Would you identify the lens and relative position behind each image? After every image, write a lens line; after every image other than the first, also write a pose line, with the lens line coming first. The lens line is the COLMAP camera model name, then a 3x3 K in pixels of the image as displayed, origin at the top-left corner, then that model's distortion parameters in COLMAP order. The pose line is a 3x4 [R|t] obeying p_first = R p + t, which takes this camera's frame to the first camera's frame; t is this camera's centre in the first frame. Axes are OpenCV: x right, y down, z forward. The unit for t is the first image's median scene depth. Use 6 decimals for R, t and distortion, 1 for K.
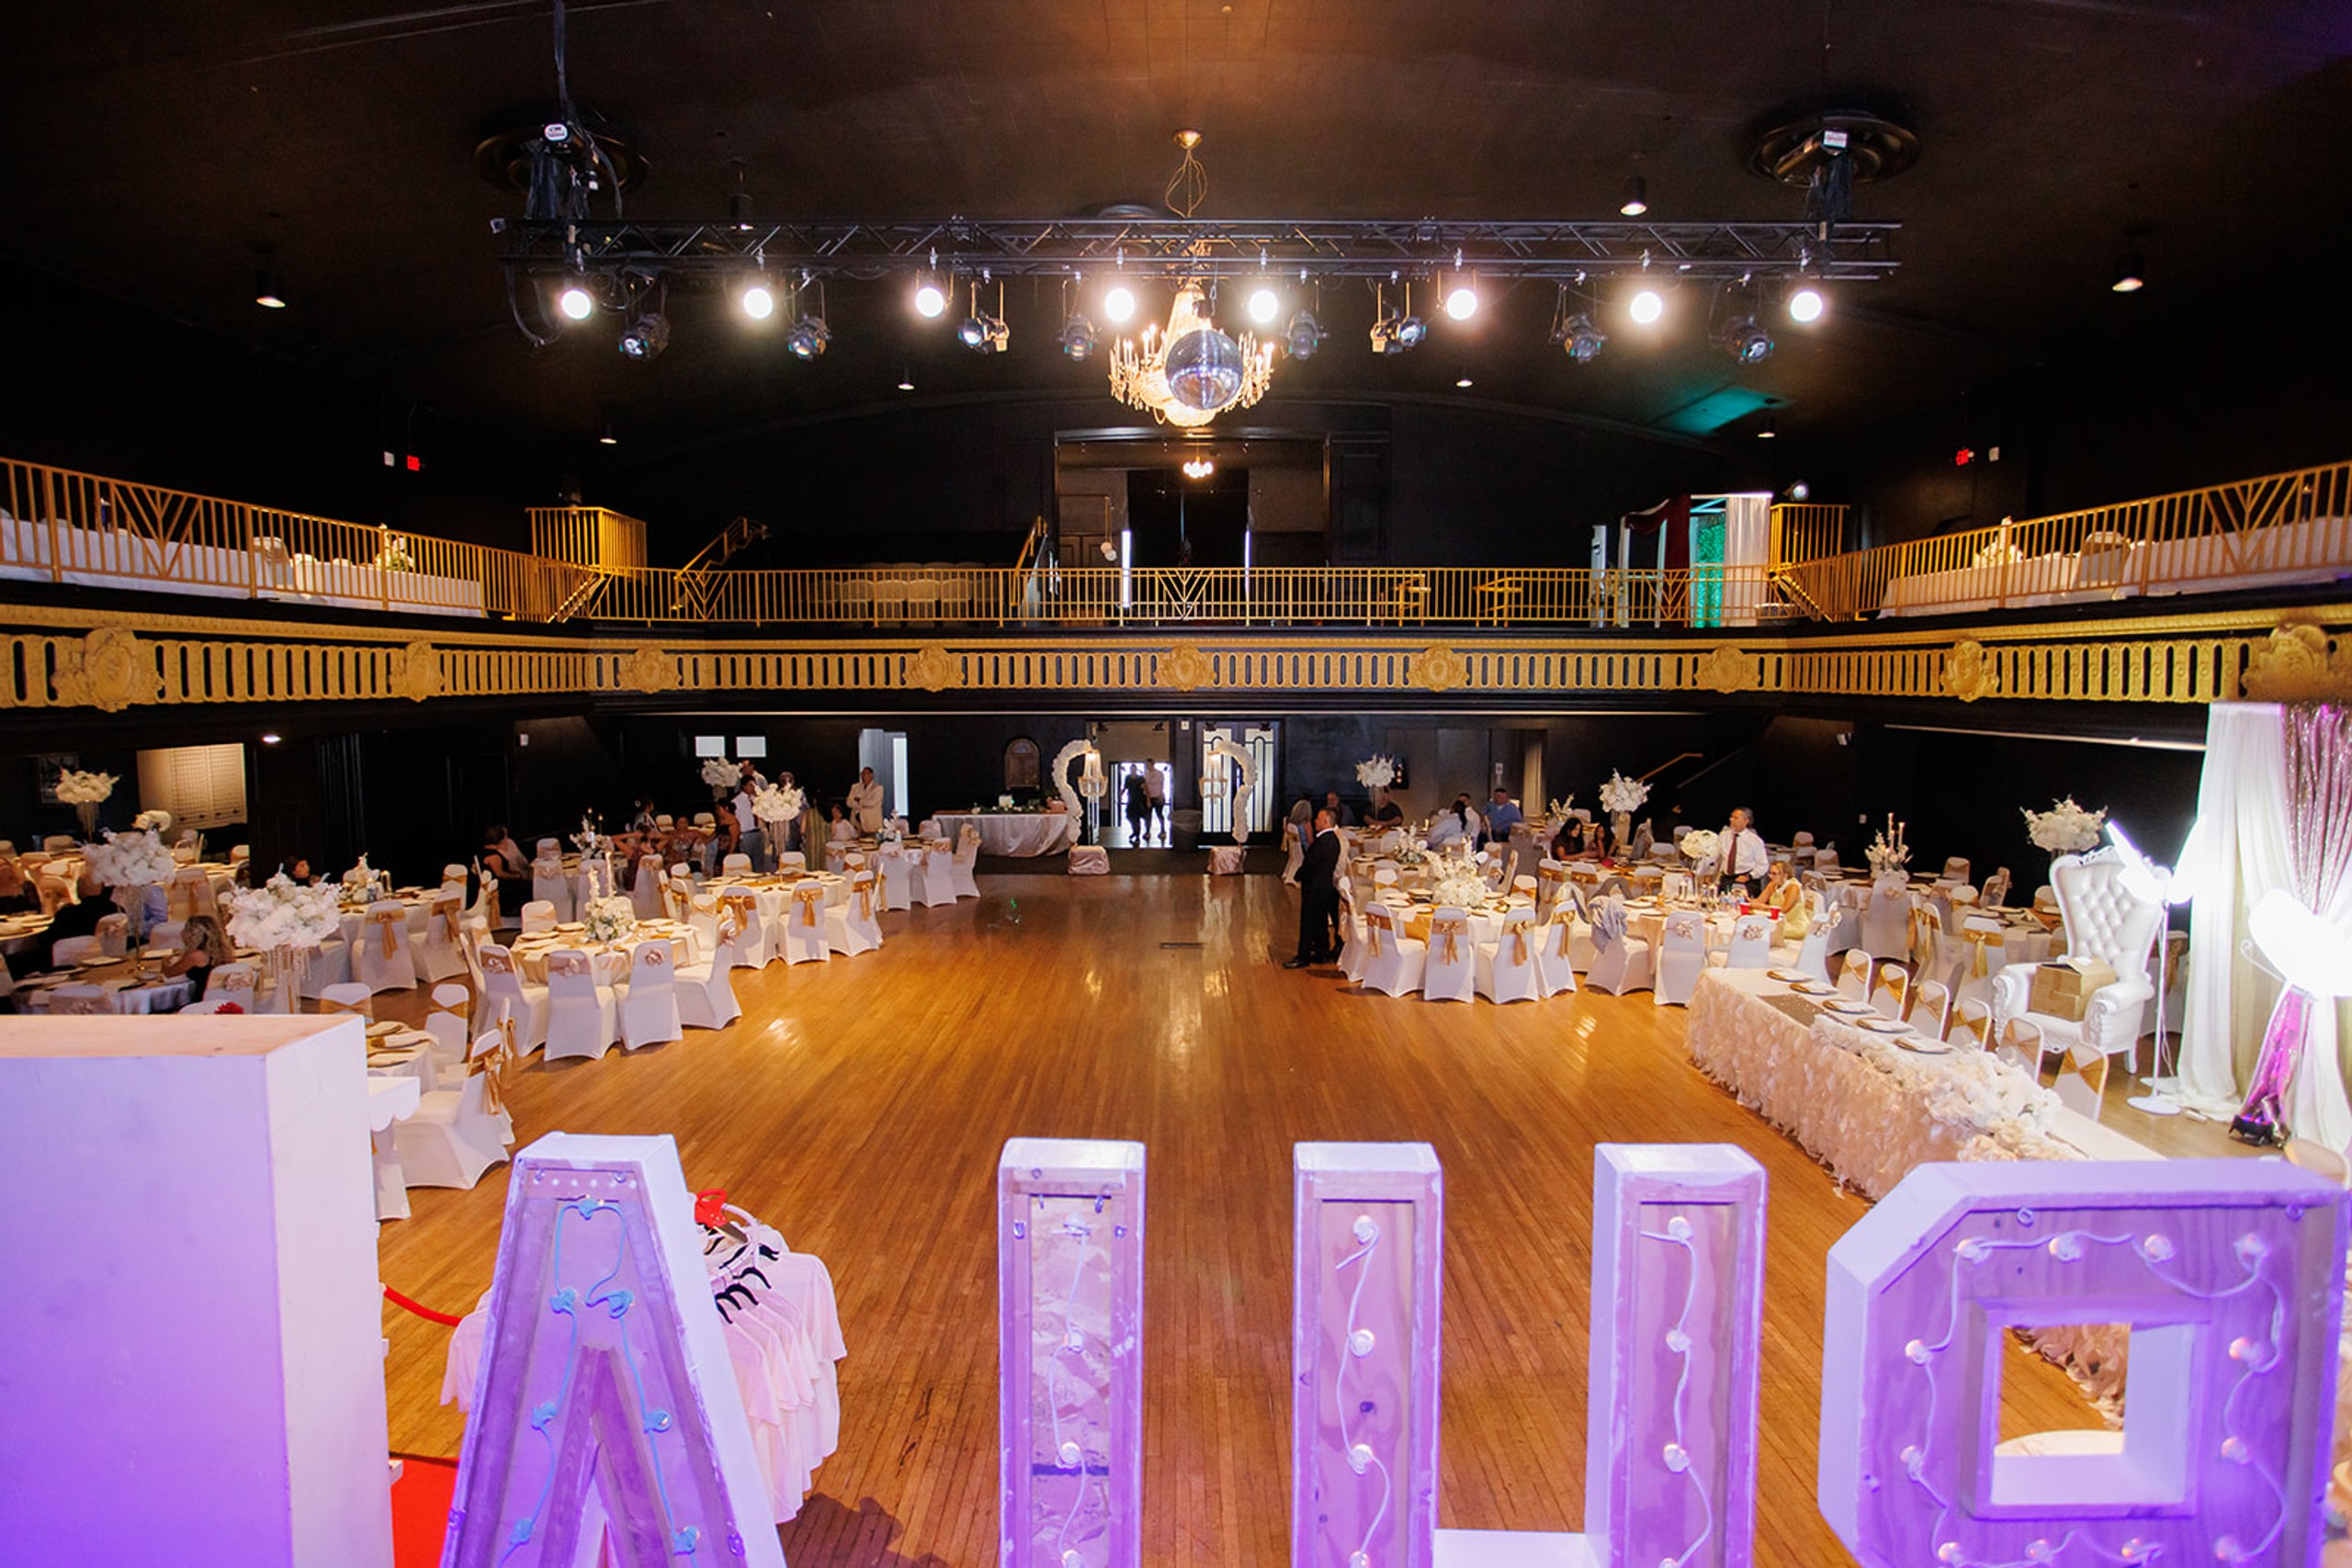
lens RADIAL K [[1219.7, 0, 1174.6], [0, 1219.7, 760.0], [0, 0, 1]] dist [0.000649, 0.001371]
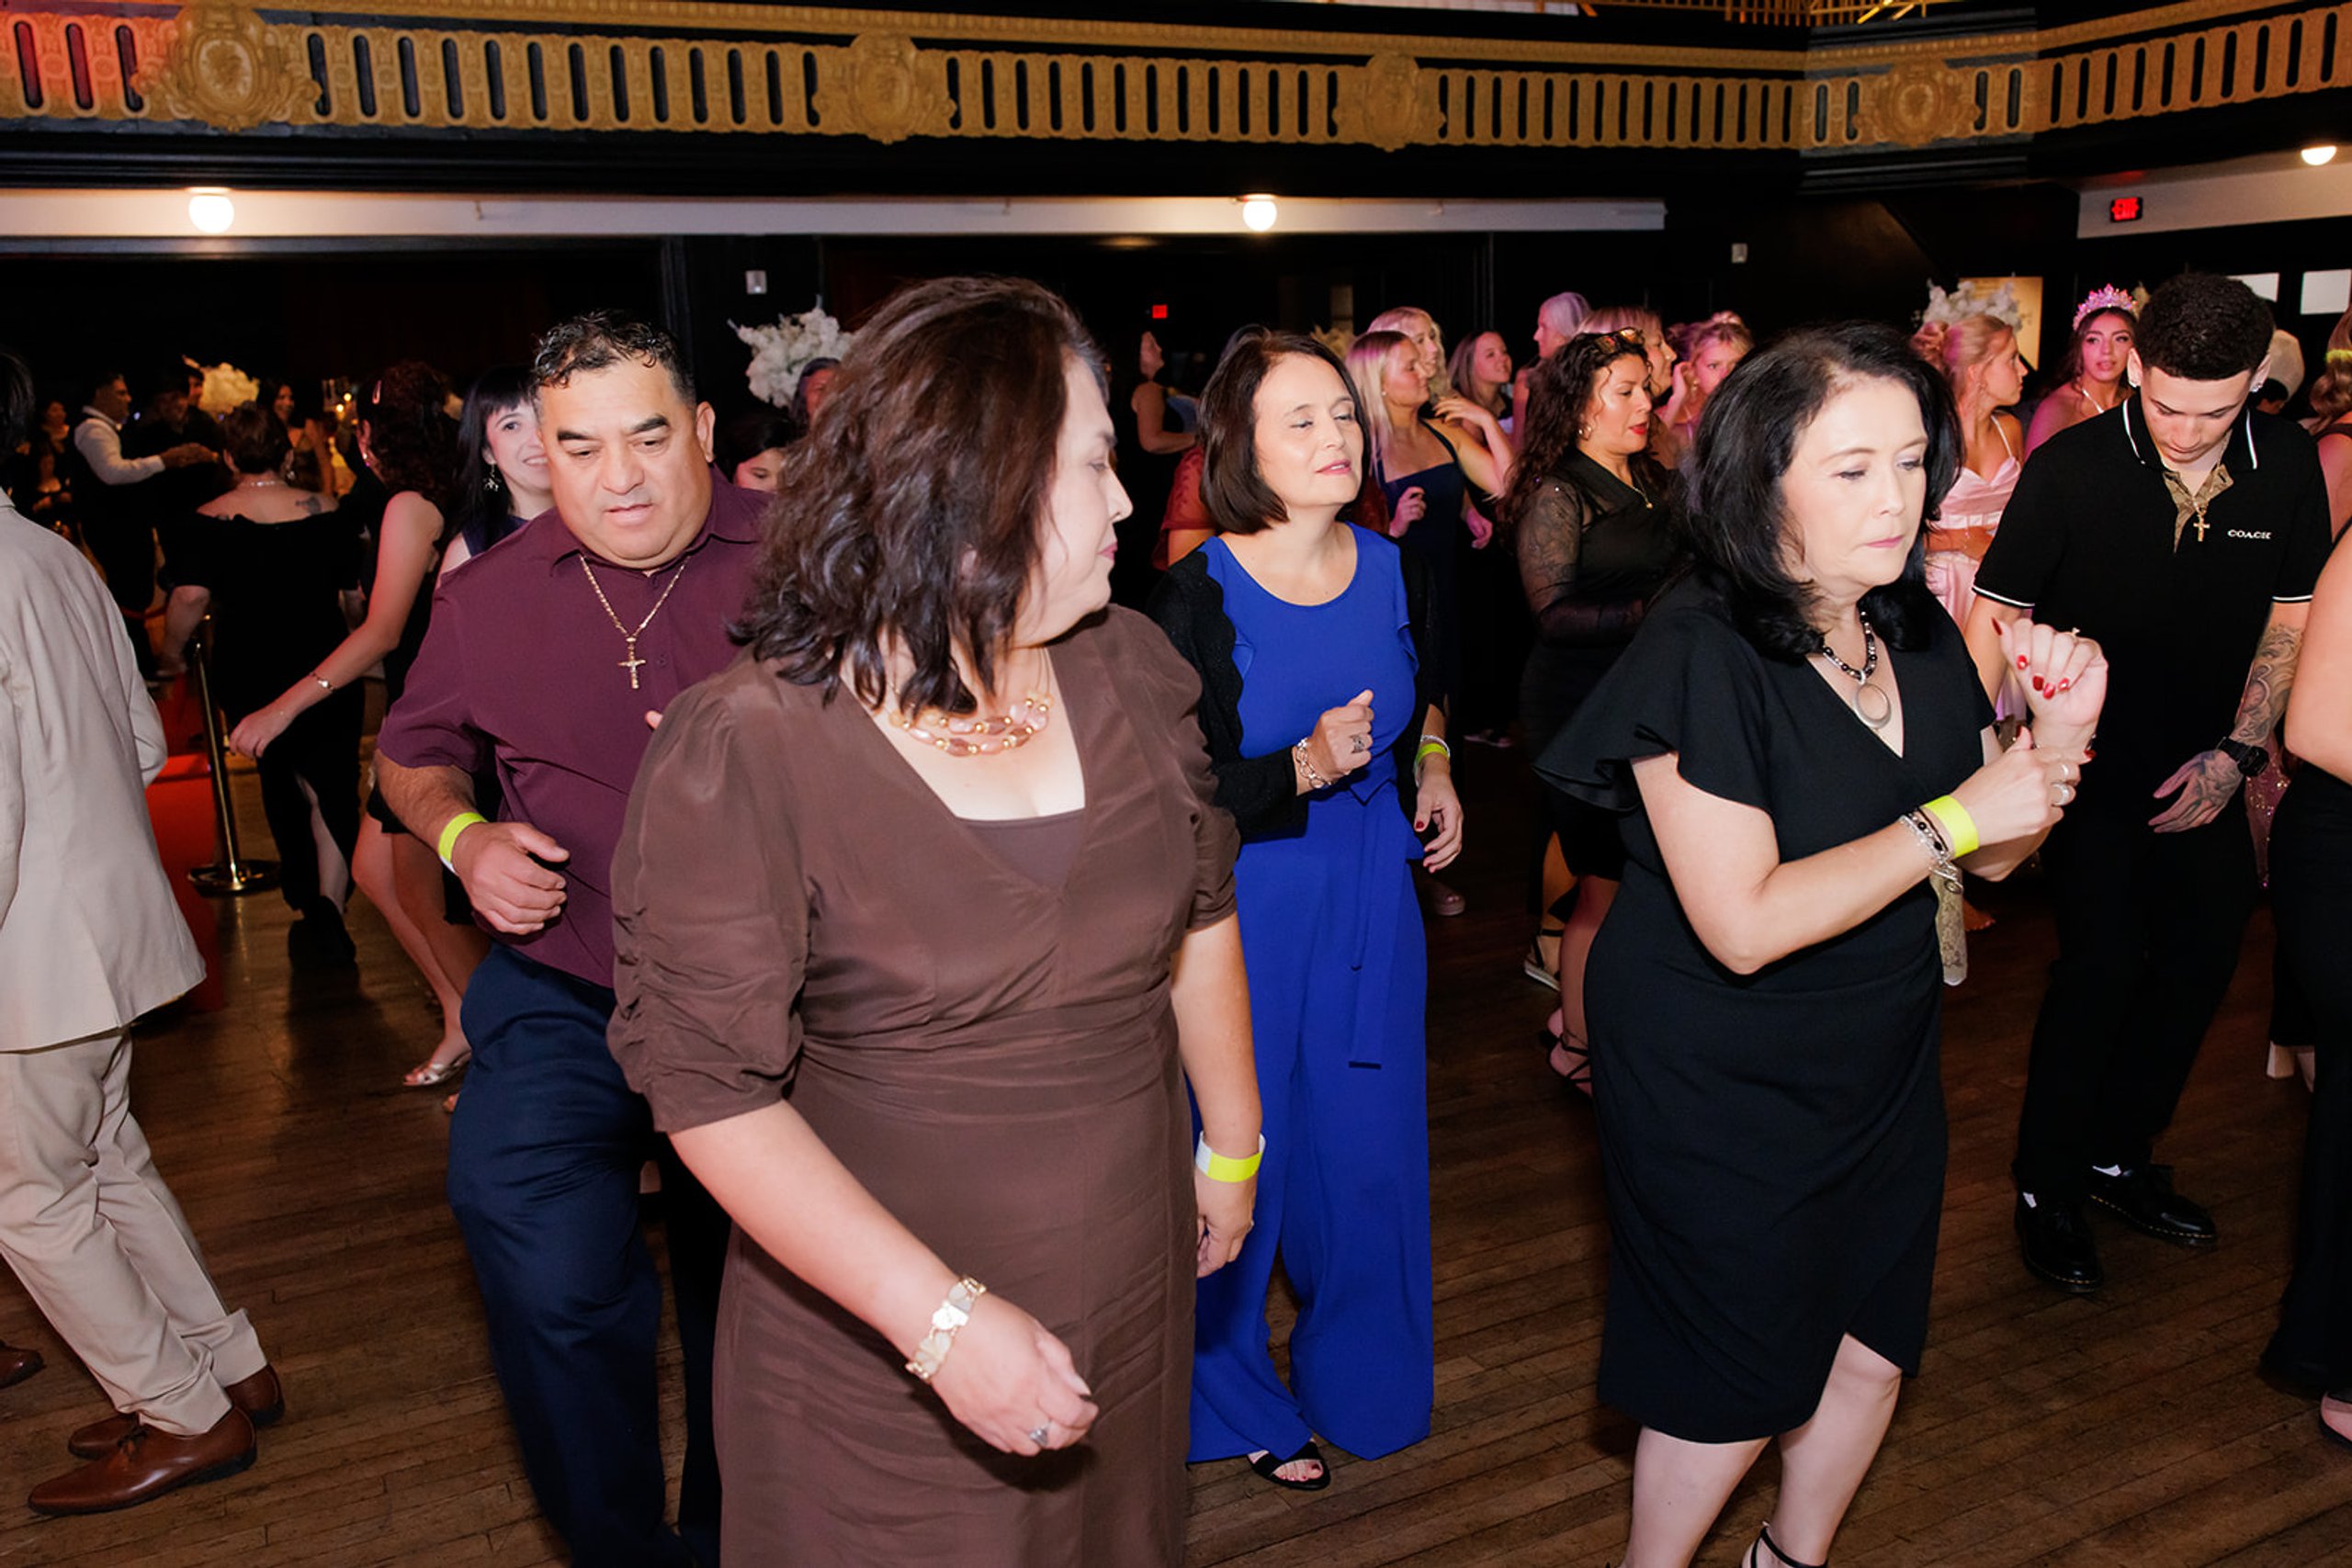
lens RADIAL K [[1928.3, 0, 1154.2], [0, 1928.3, 784.5], [0, 0, 1]] dist [0.005198, 0.010273]
pose [[0.449815, 0.175239, -0.875761, 0.296714], [-0.026271, 0.982734, 0.183150, 0.101770], [0.892735, -0.059377, 0.446652, 0.408672]]
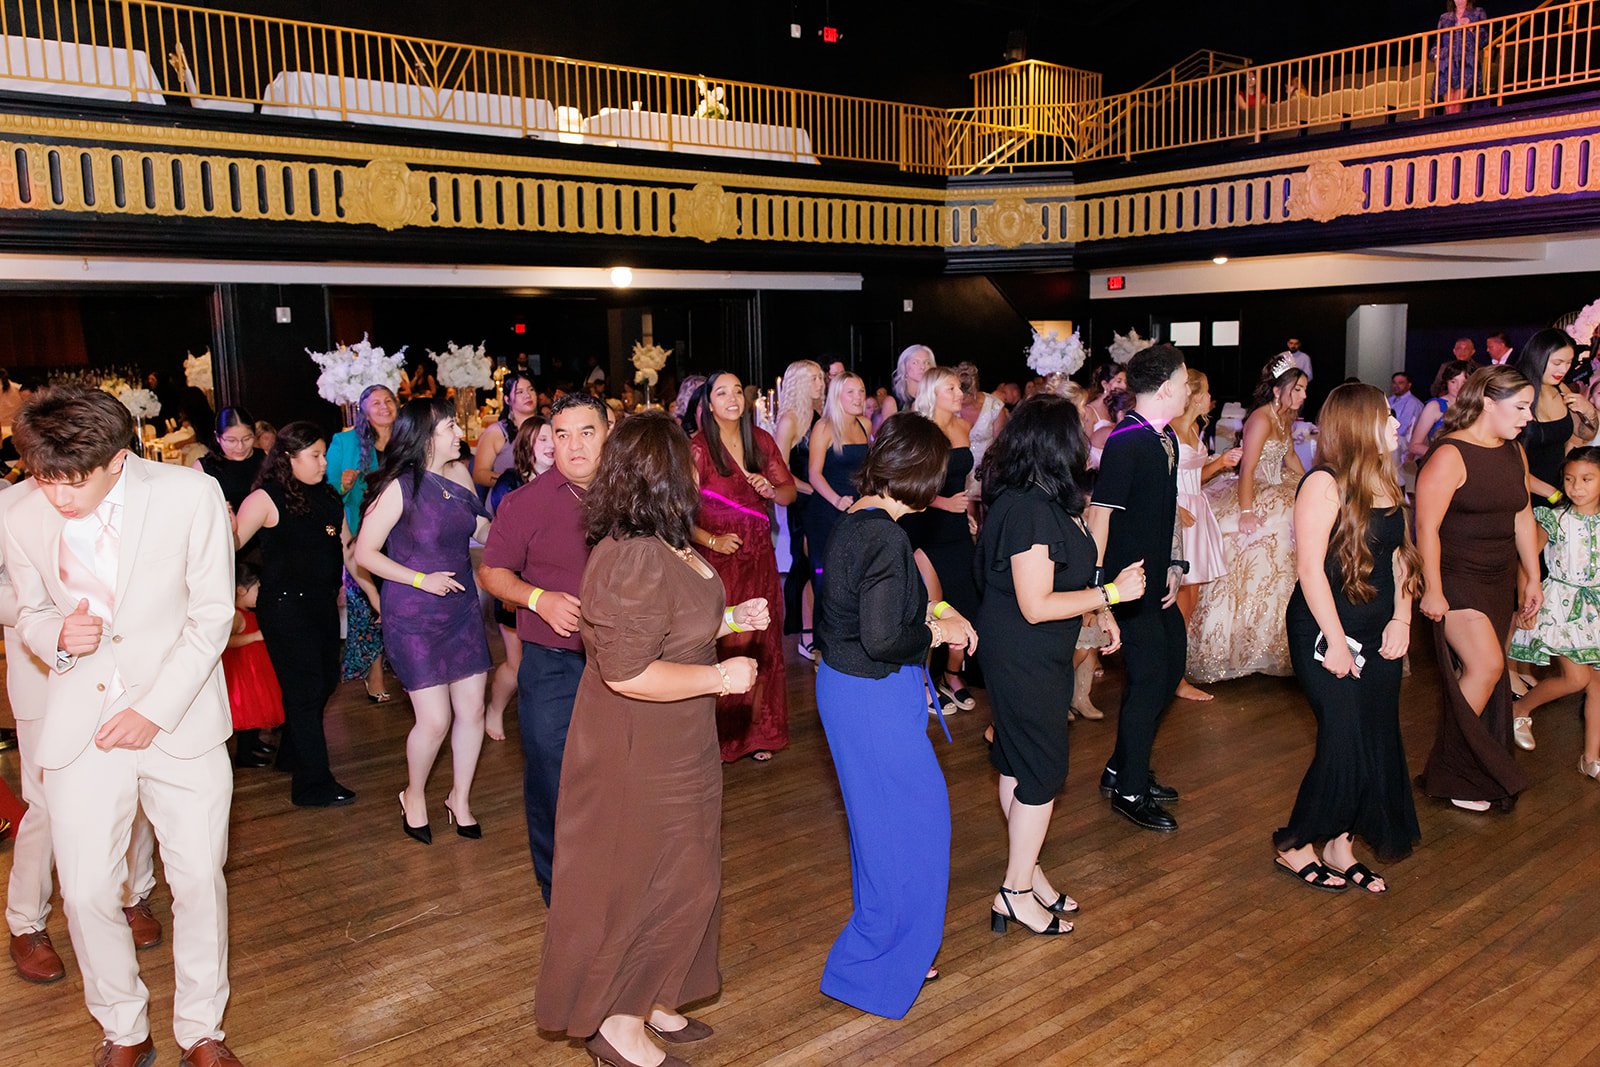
lens RADIAL K [[1301.8, 0, 786.3], [0, 1301.8, 531.5], [0, 0, 1]] dist [0.002412, 0.013126]
pose [[0.641813, 0.092768, -0.761229, 0.301530], [-0.029326, 0.994899, 0.096519, 0.090718], [0.766300, -0.039623, 0.641260, 0.329773]]
